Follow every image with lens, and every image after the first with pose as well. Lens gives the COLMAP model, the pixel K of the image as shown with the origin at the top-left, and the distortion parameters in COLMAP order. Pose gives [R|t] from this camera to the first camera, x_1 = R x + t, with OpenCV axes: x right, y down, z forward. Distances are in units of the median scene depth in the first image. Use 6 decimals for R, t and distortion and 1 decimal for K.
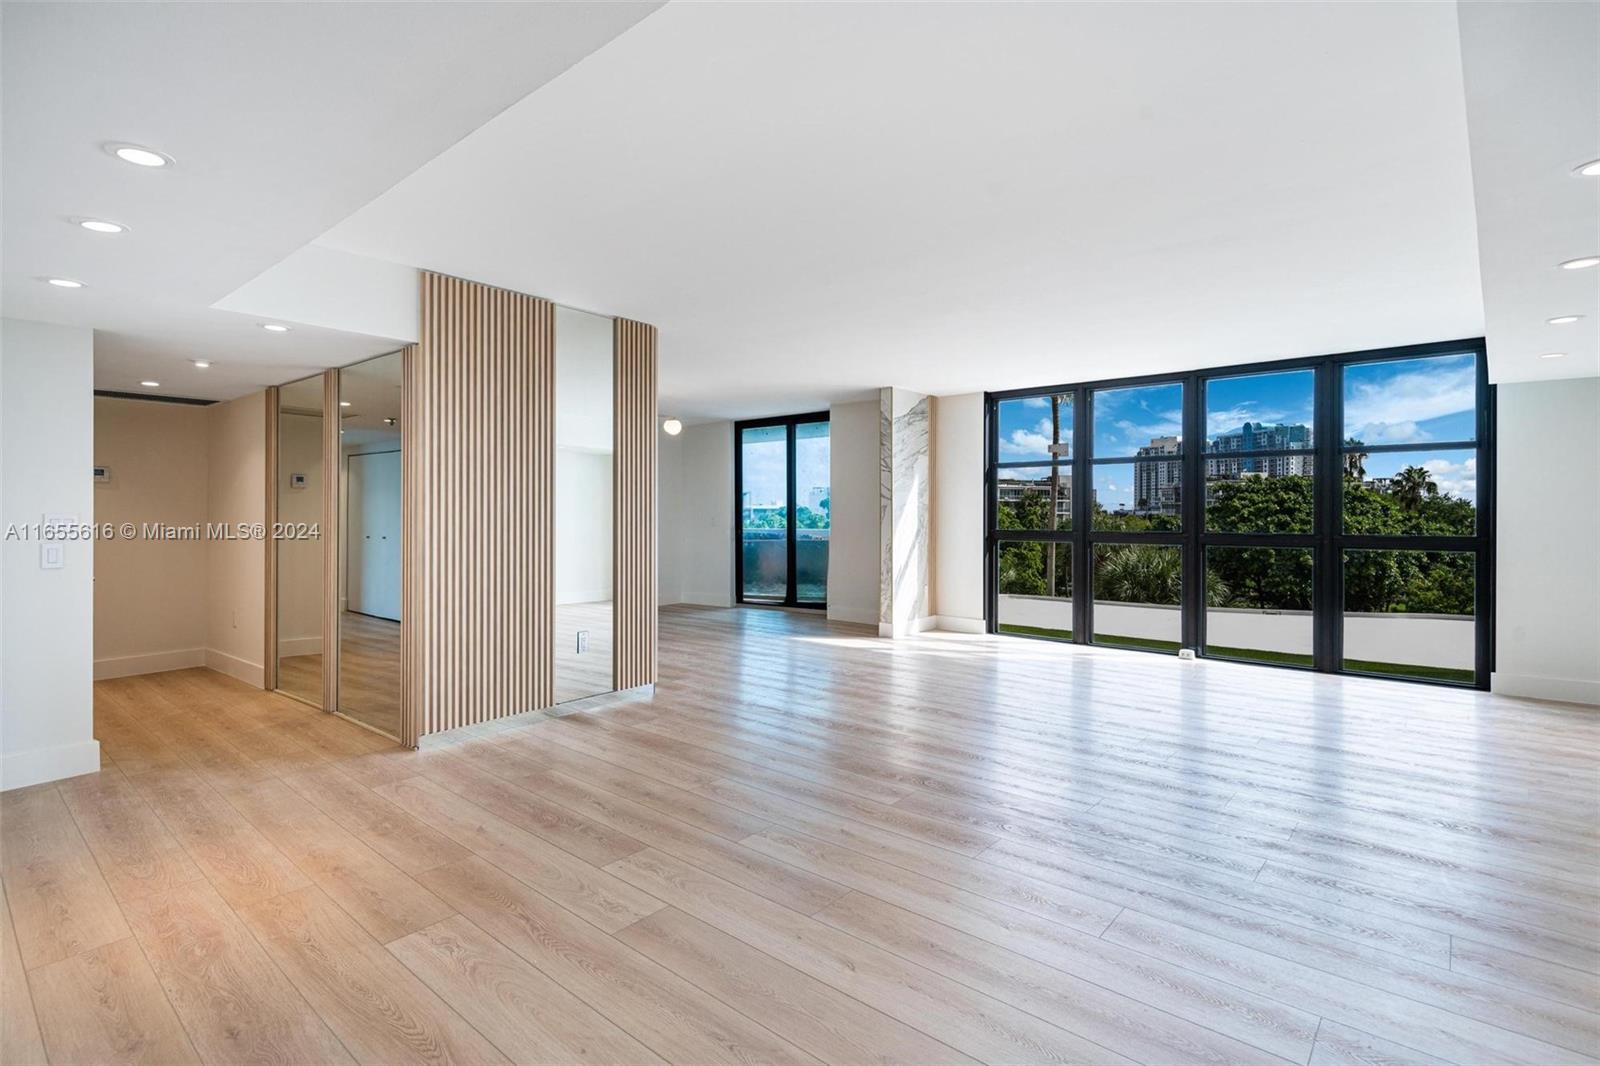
lens RADIAL K [[760.7, 0, 796.0], [0, 760.7, 511.6], [0, 0, 1]] dist [-0.002870, 0.000226]
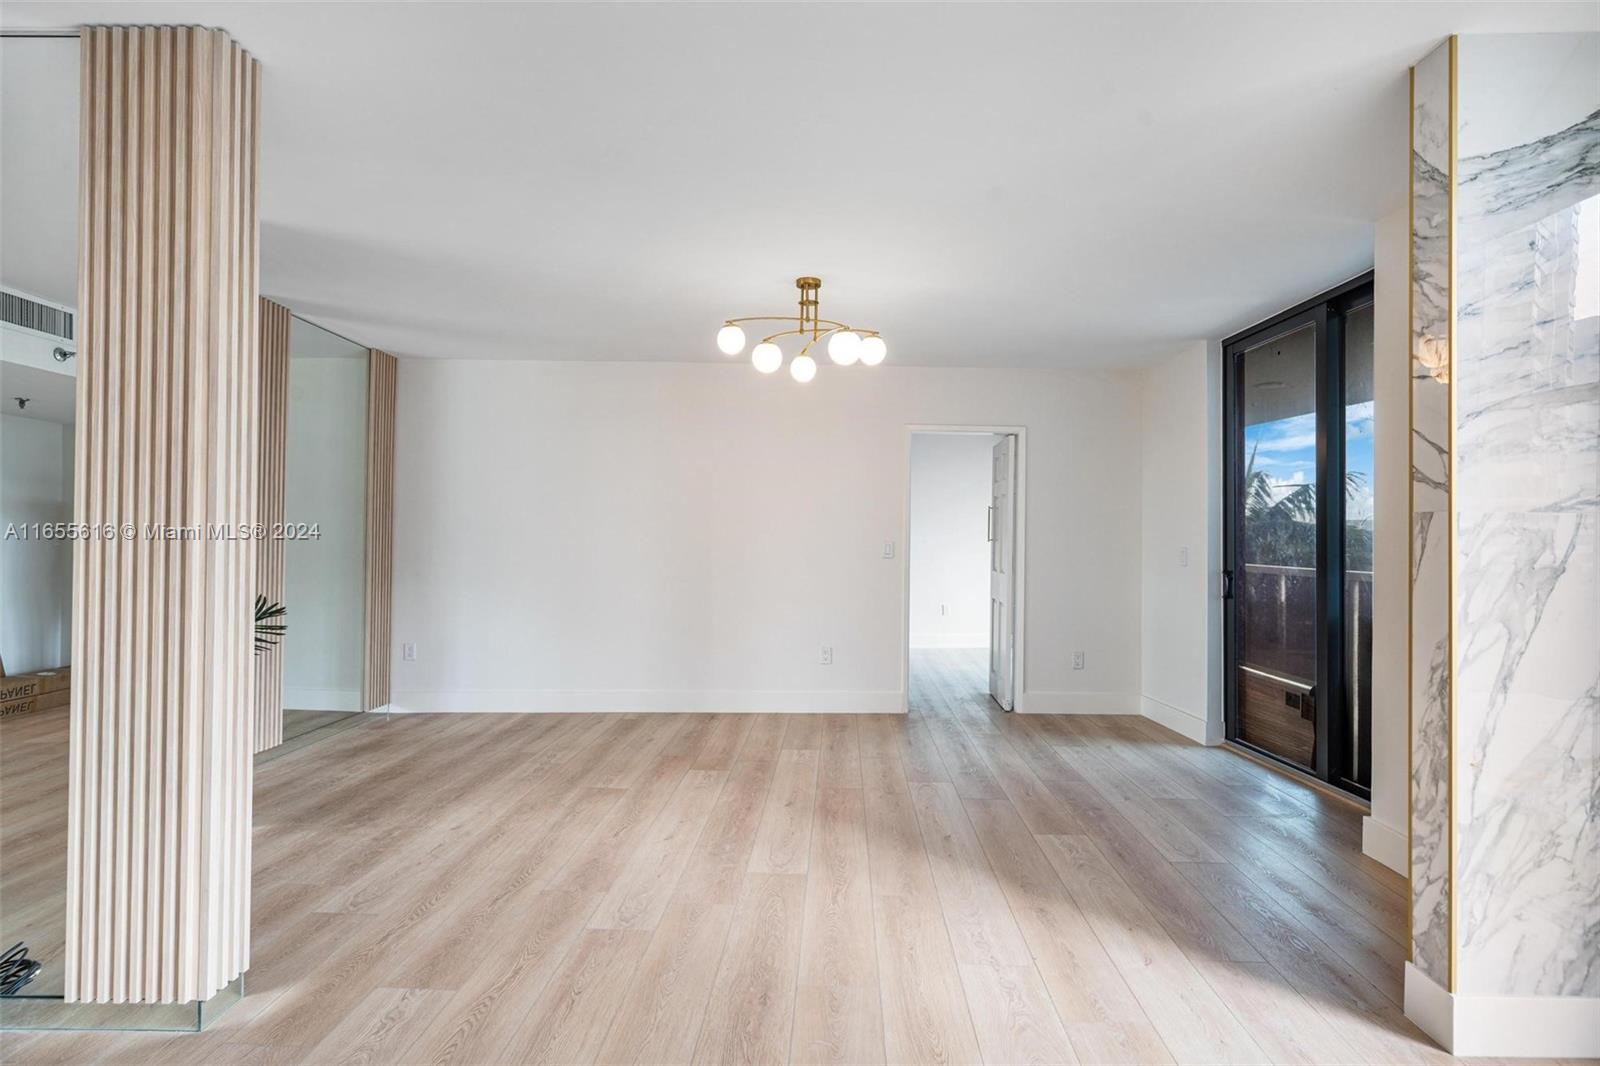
lens RADIAL K [[834.0, 0, 802.9], [0, 834.0, 527.6], [0, 0, 1]] dist [-0.001952, 0.001182]
pose [[0.616169, -0.004148, -0.787603, 0.207580], [-0.004234, 0.999954, -0.008579, 0.000231], [0.787602, 0.008621, 0.616123, 0.660187]]
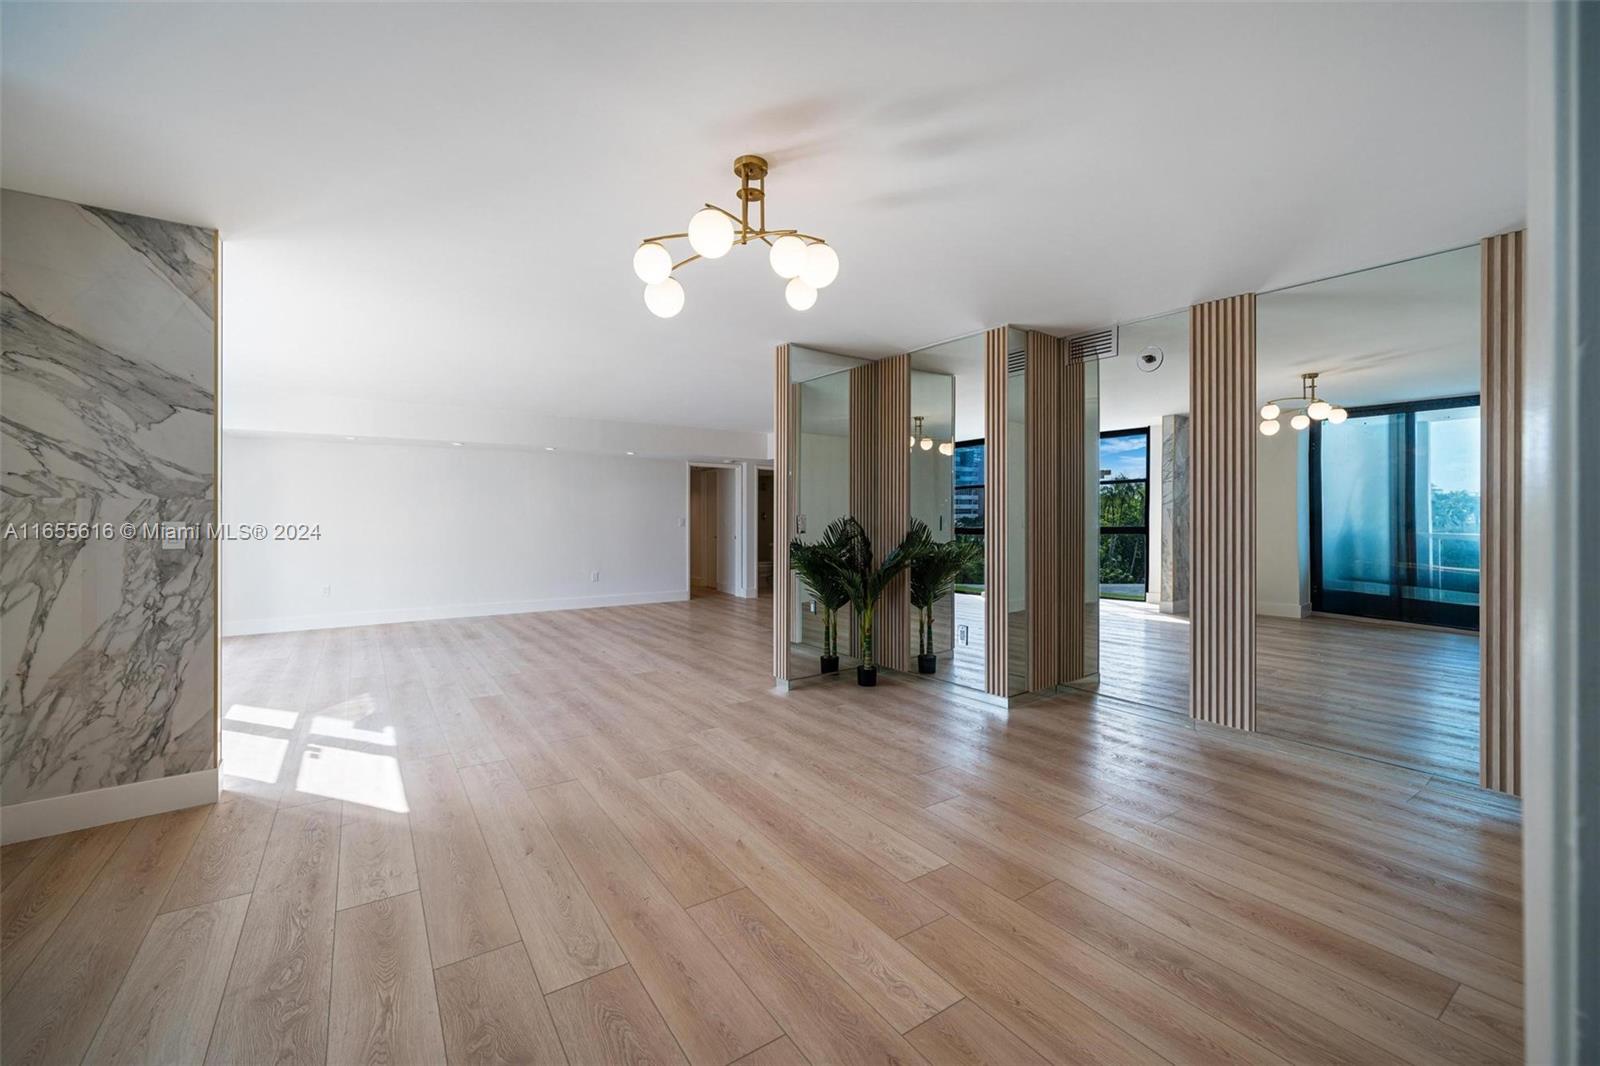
lens RADIAL K [[666.8, 0, 808.7], [0, 666.8, 521.0], [0, 0, 1]] dist [-0.000751, -0.000093]
pose [[-0.965077, -0.004624, 0.261927, -0.312533], [-0.005300, 0.999984, -0.001876, 0.003150], [-0.261914, -0.003199, -0.965086, 1.274982]]
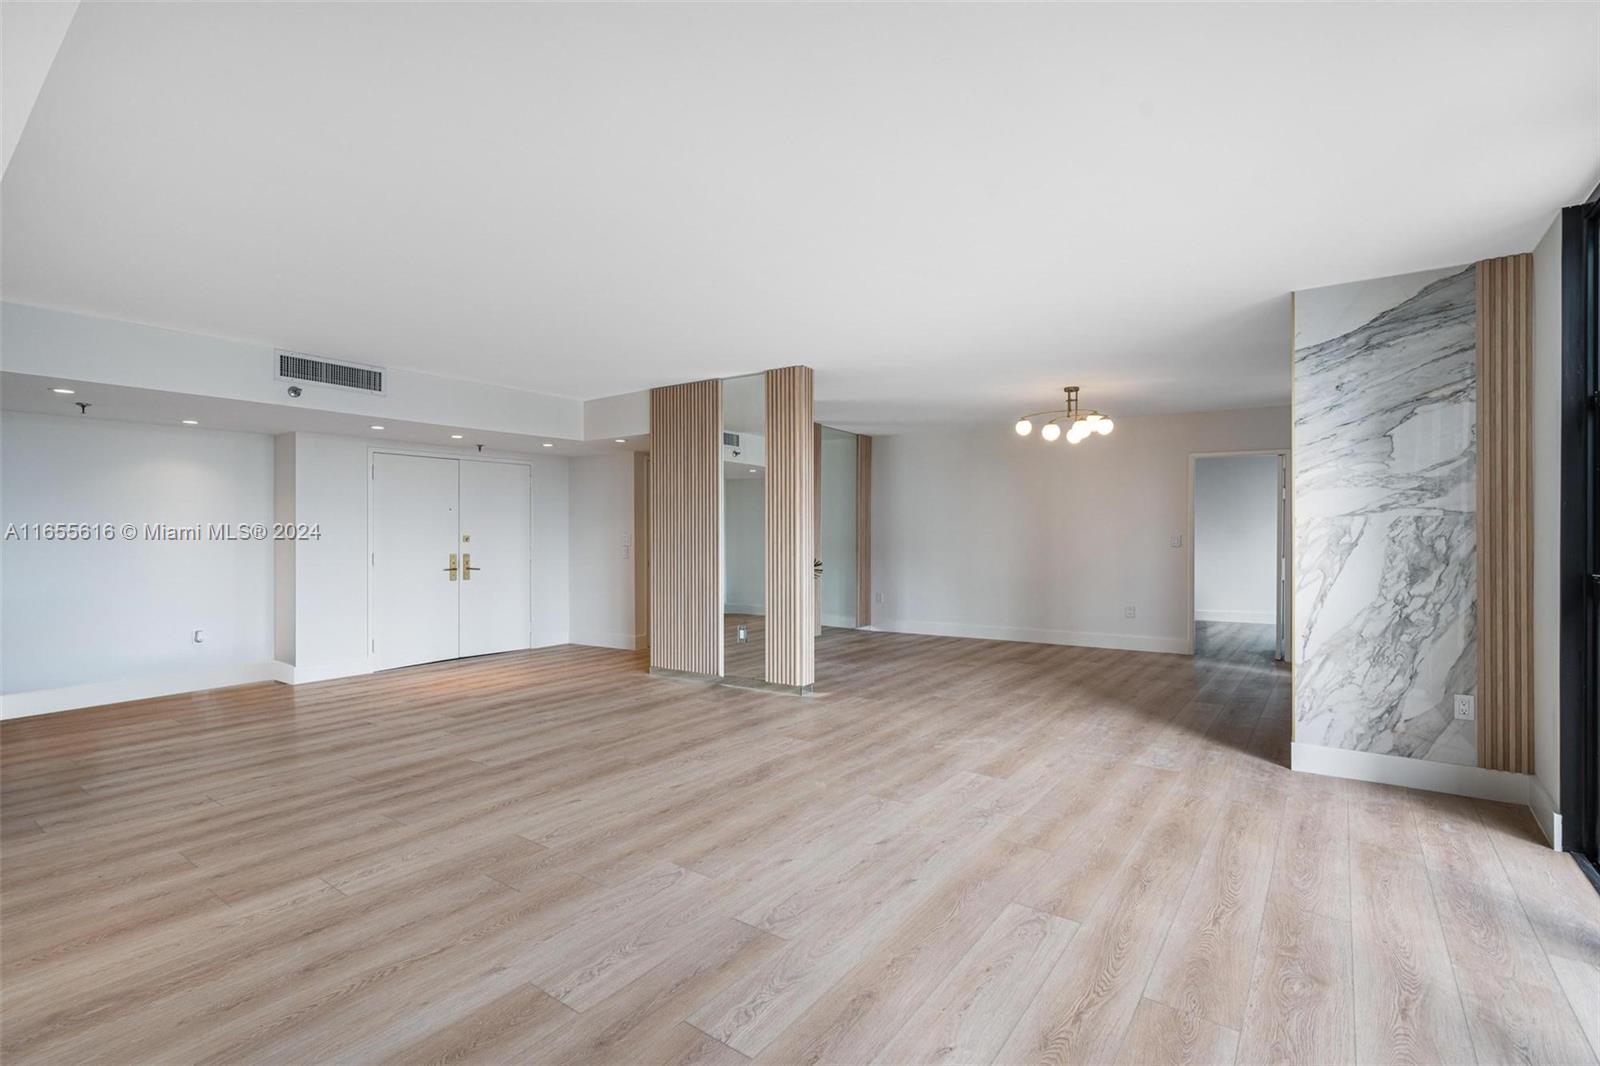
lens RADIAL K [[760.7, 0, 796.5], [0, 760.7, 531.8], [0, 0, 1]] dist [-0.002870, 0.000226]
pose [[0.083580, -0.003636, -0.996494, 0.614620], [0.008274, 0.999961, -0.002955, 0.000510], [0.996467, -0.007998, 0.083607, 0.607742]]
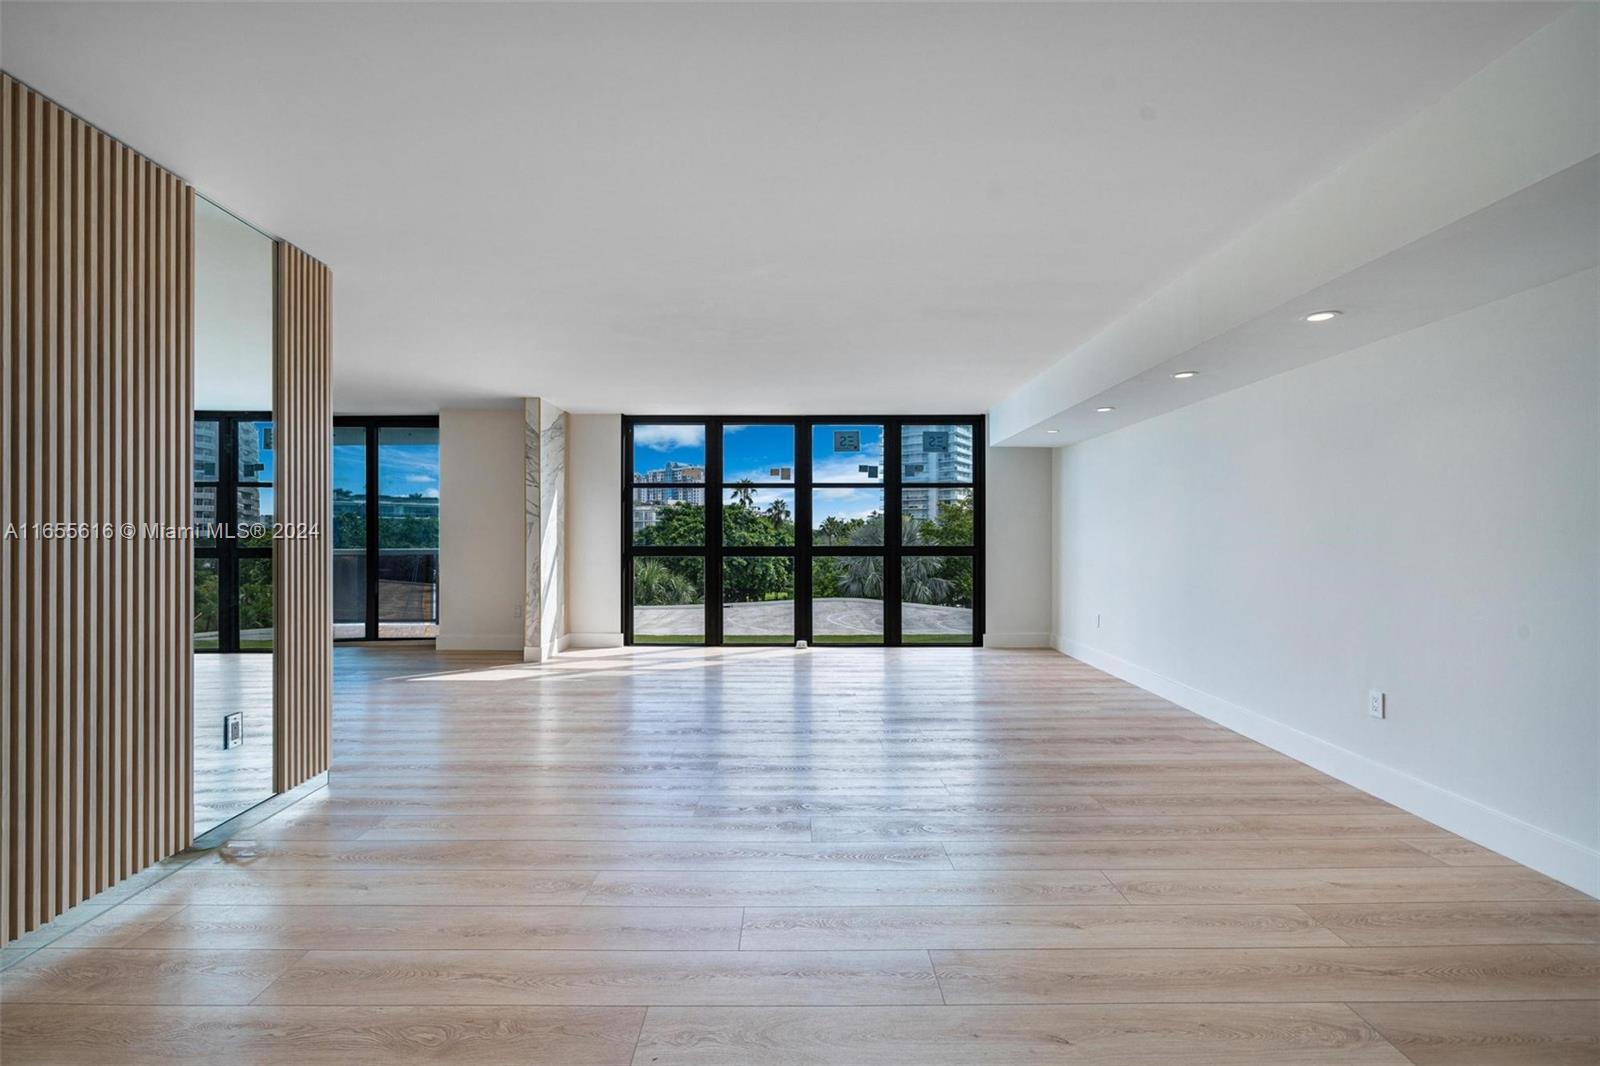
lens RADIAL K [[666.8, 0, 789.1], [0, 666.8, 528.4], [0, 0, 1]] dist [-0.000751, -0.000093]
pose [[0.757038, 0.001871, 0.653368, -0.180234], [-0.000609, 0.999997, -0.002158, 0.001000], [-0.653371, 0.001235, 0.757037, 0.164601]]
